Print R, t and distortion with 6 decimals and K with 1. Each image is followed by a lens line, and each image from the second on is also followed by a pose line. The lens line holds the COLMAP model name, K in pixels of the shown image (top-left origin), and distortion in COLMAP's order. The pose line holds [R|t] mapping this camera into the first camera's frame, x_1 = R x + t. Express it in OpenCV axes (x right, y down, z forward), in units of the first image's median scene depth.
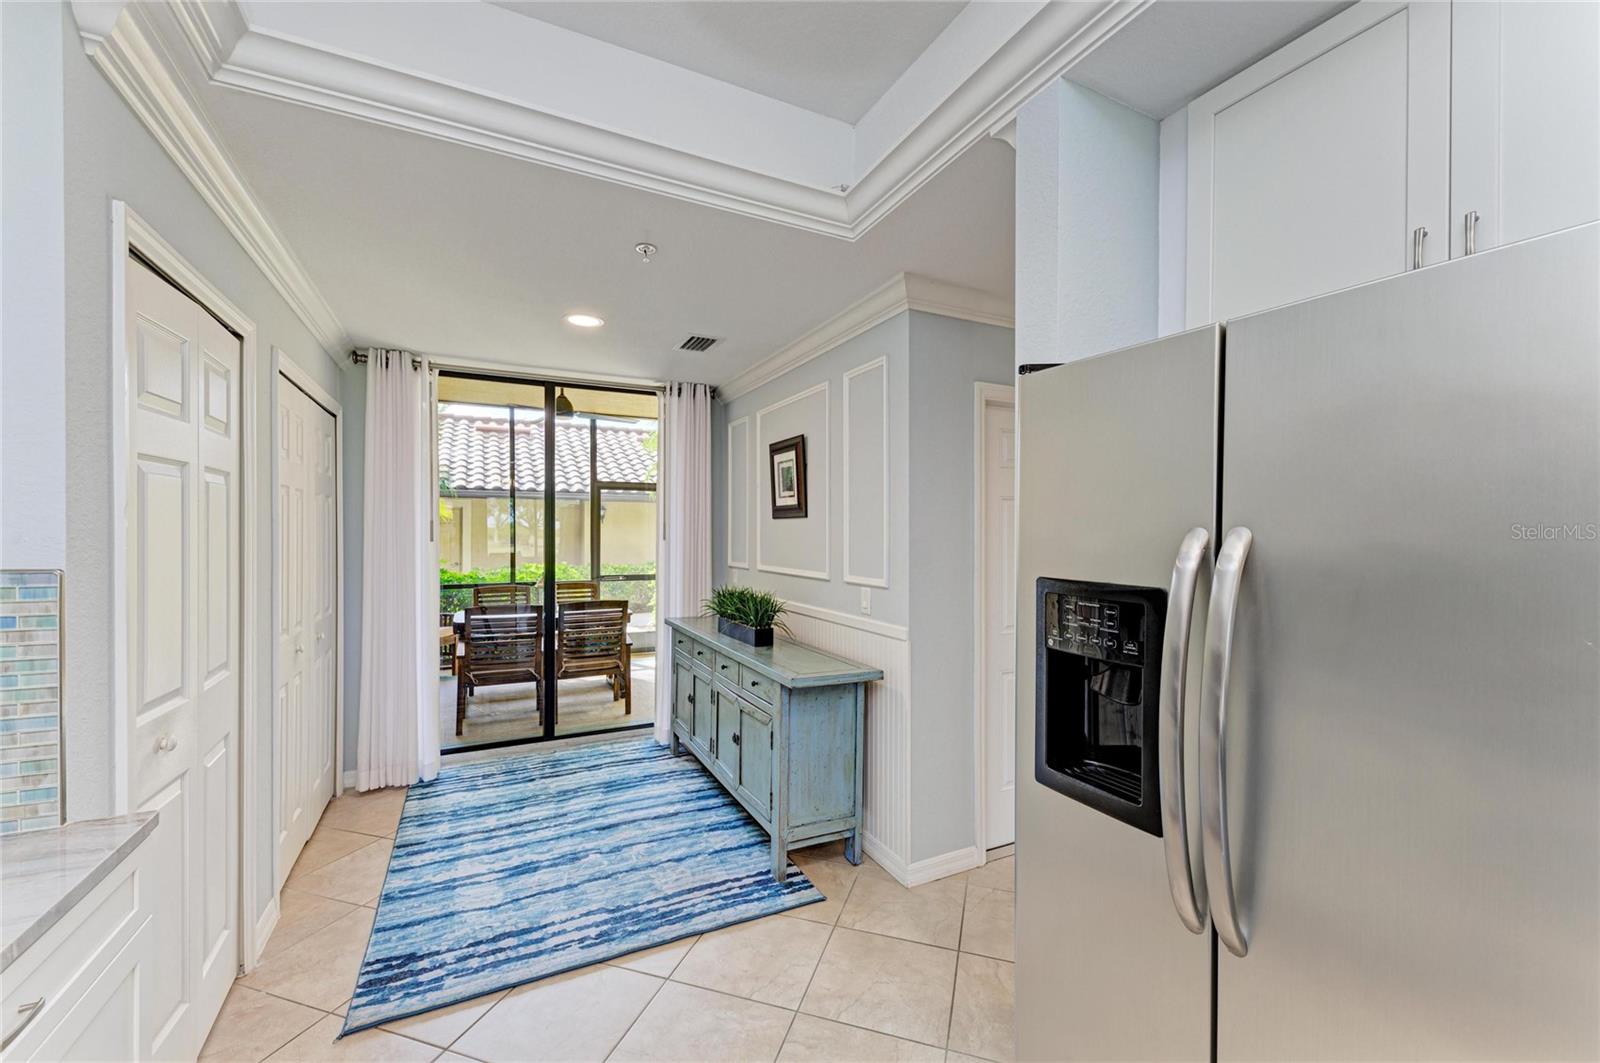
lens RADIAL K [[636.6, 0, 794.6], [0, 636.6, 548.1], [0, 0, 1]] dist [0.018683, 0.000109]
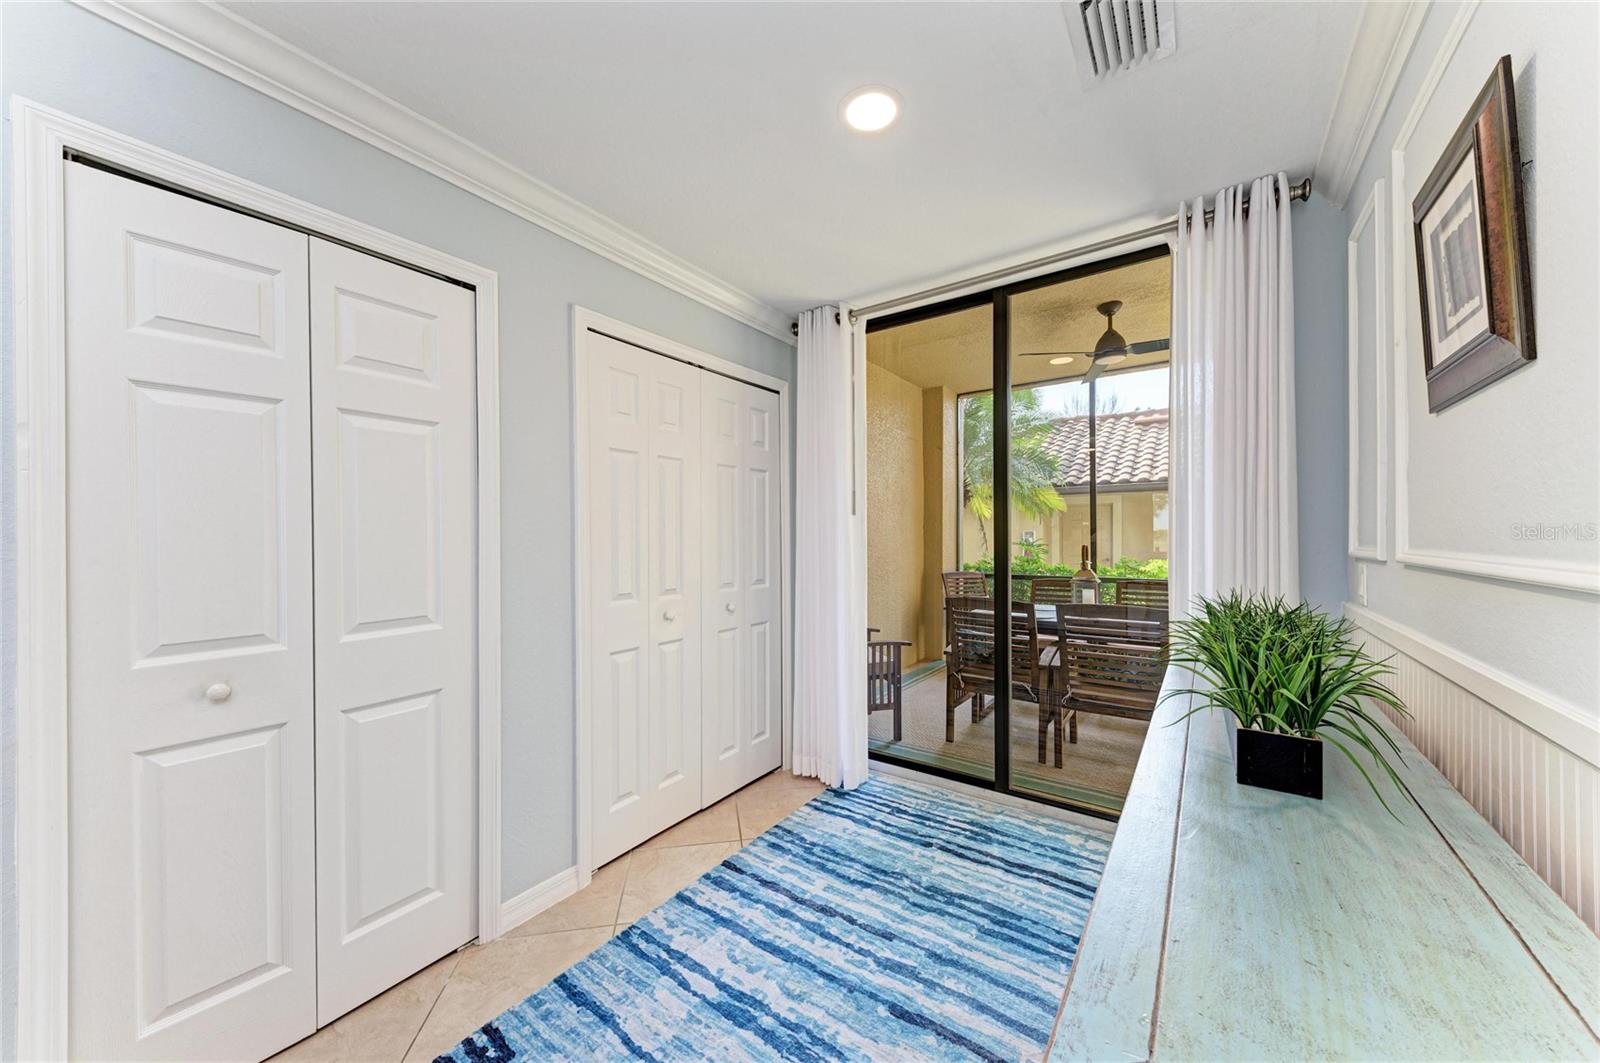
lens RADIAL K [[560.9, 0, 801.9], [0, 560.9, 537.6], [0, 0, 1]] dist [0.025468, -0.008243]
pose [[0.479453, -0.004439, -0.877556, 0.074563], [-0.014523, 0.999810, -0.012992, 0.031127], [0.877447, 0.018974, 0.479298, 0.566858]]
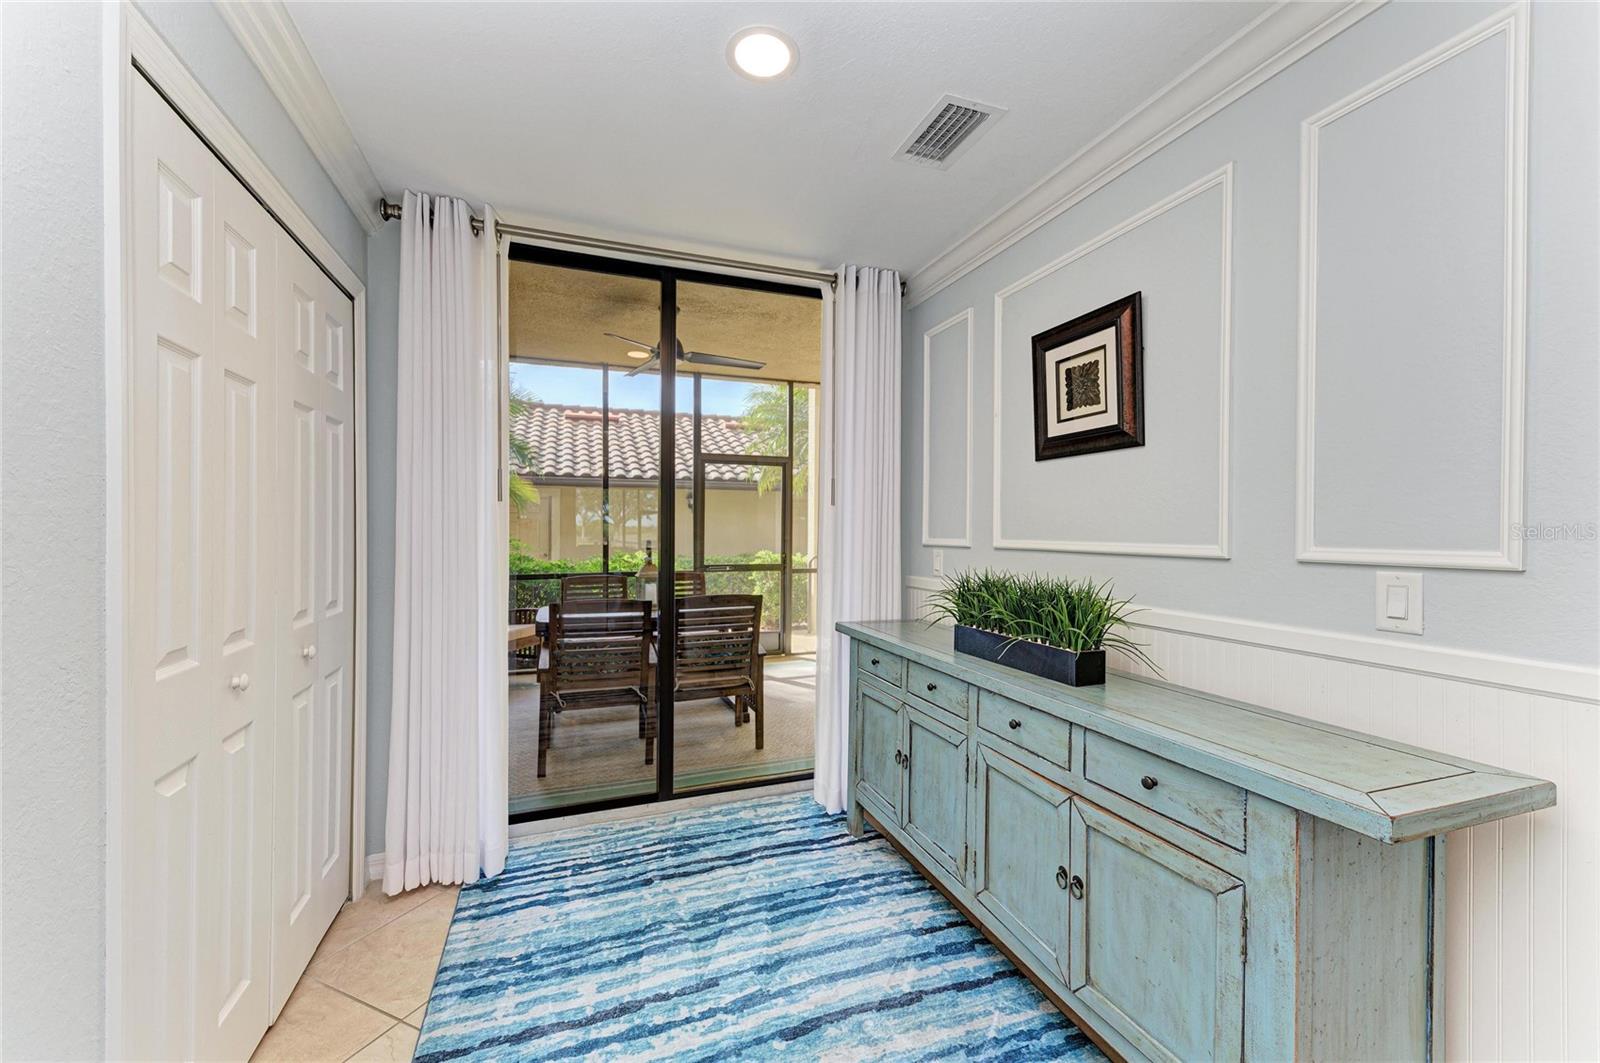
lens RADIAL K [[619.2, 0, 798.1], [0, 619.2, 535.3], [0, 0, 1]] dist [0.016925, -0.000124]
pose [[0.994734, -0.002440, -0.102465, -0.200639], [0.000932, 0.999891, -0.014762, 0.032975], [0.102490, 0.014589, 0.994627, 0.403695]]
